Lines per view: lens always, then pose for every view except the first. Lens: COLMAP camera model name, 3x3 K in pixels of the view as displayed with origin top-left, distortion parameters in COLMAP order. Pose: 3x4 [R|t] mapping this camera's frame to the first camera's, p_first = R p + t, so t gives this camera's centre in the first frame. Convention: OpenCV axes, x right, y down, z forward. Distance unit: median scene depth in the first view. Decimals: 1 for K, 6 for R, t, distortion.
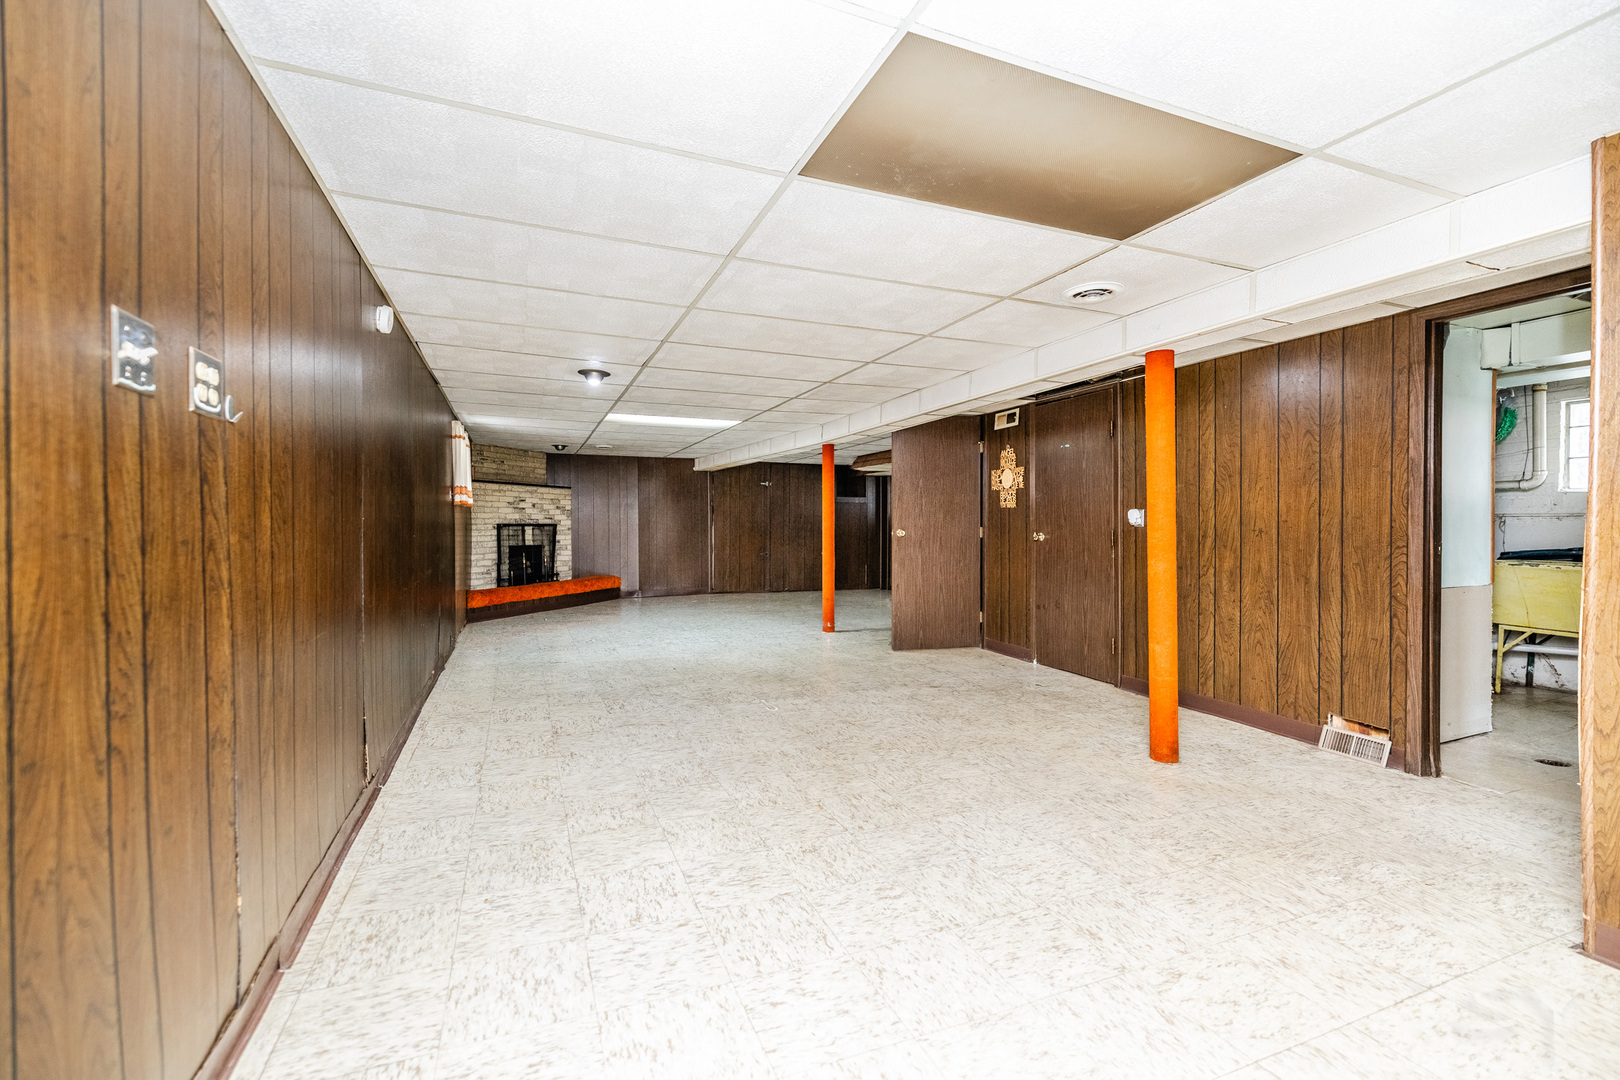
lens RADIAL K [[687.6, 0, 800.1], [0, 687.6, 532.1], [0, 0, 1]] dist [0.003957, 0.000385]
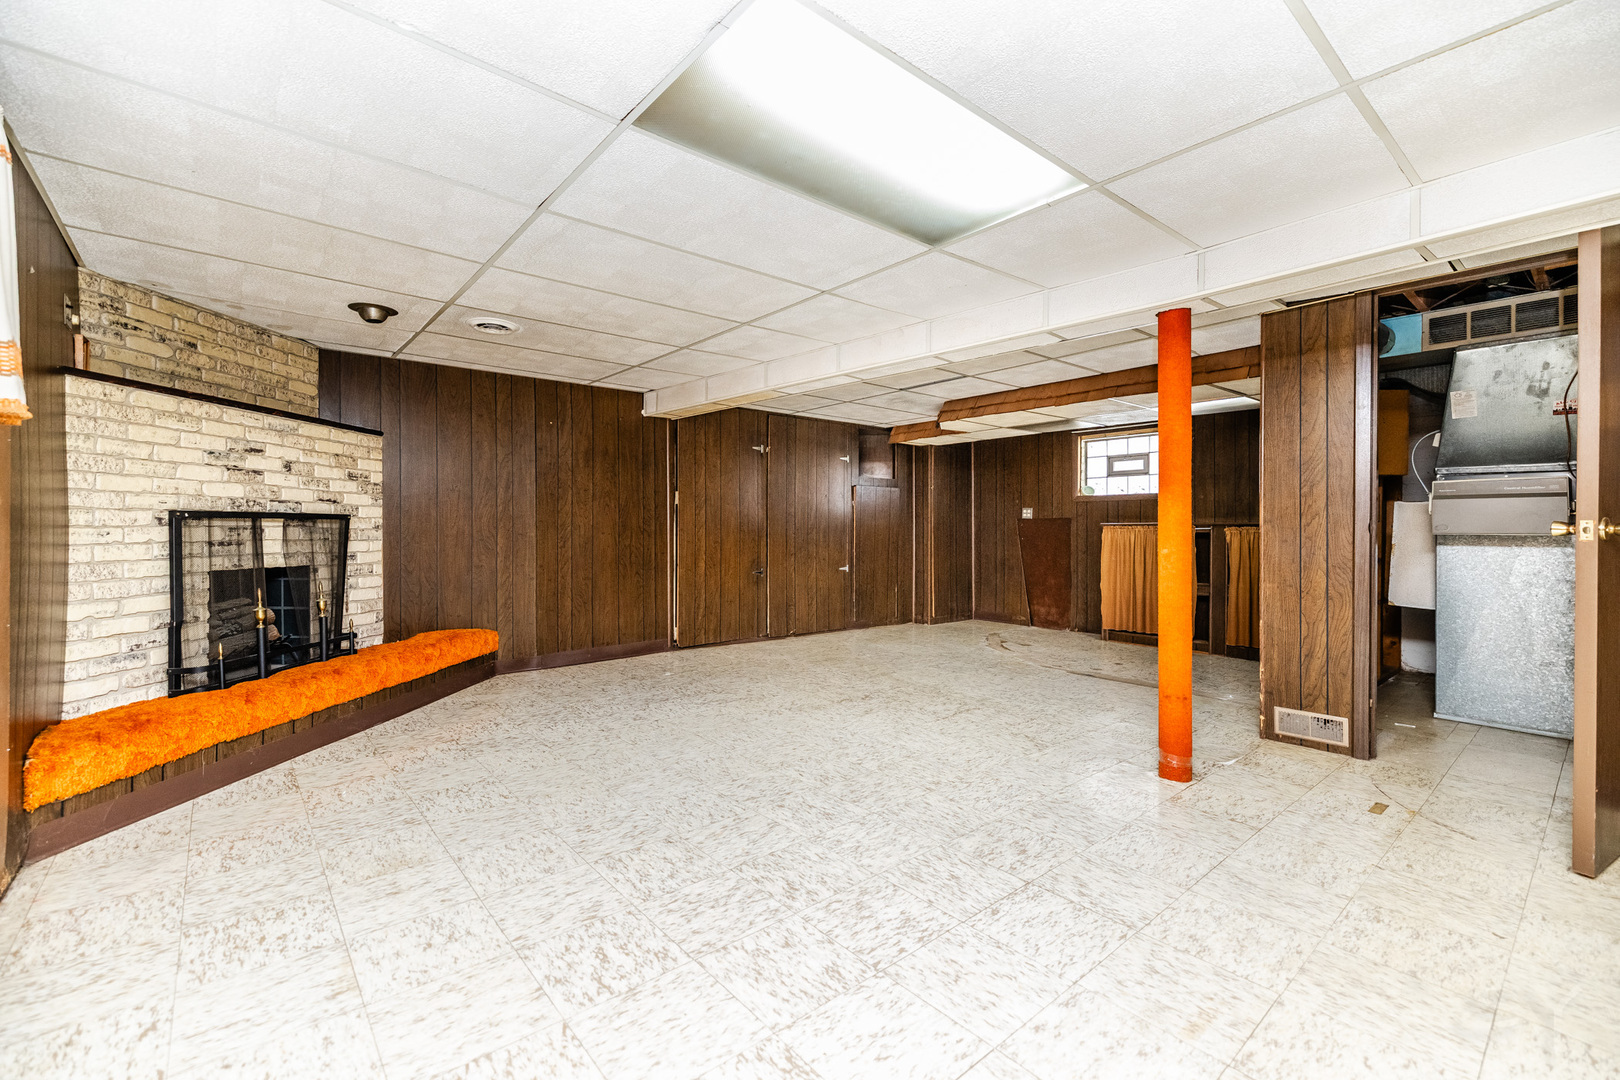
lens RADIAL K [[687.6, 0, 800.1], [0, 687.6, 532.1], [0, 0, 1]] dist [0.003957, 0.000385]
pose [[0.954096, -0.001944, 0.299494, -0.226586], [0.003481, 0.999983, -0.004597, 0.001835], [-0.299480, 0.005428, 0.954087, 0.538355]]
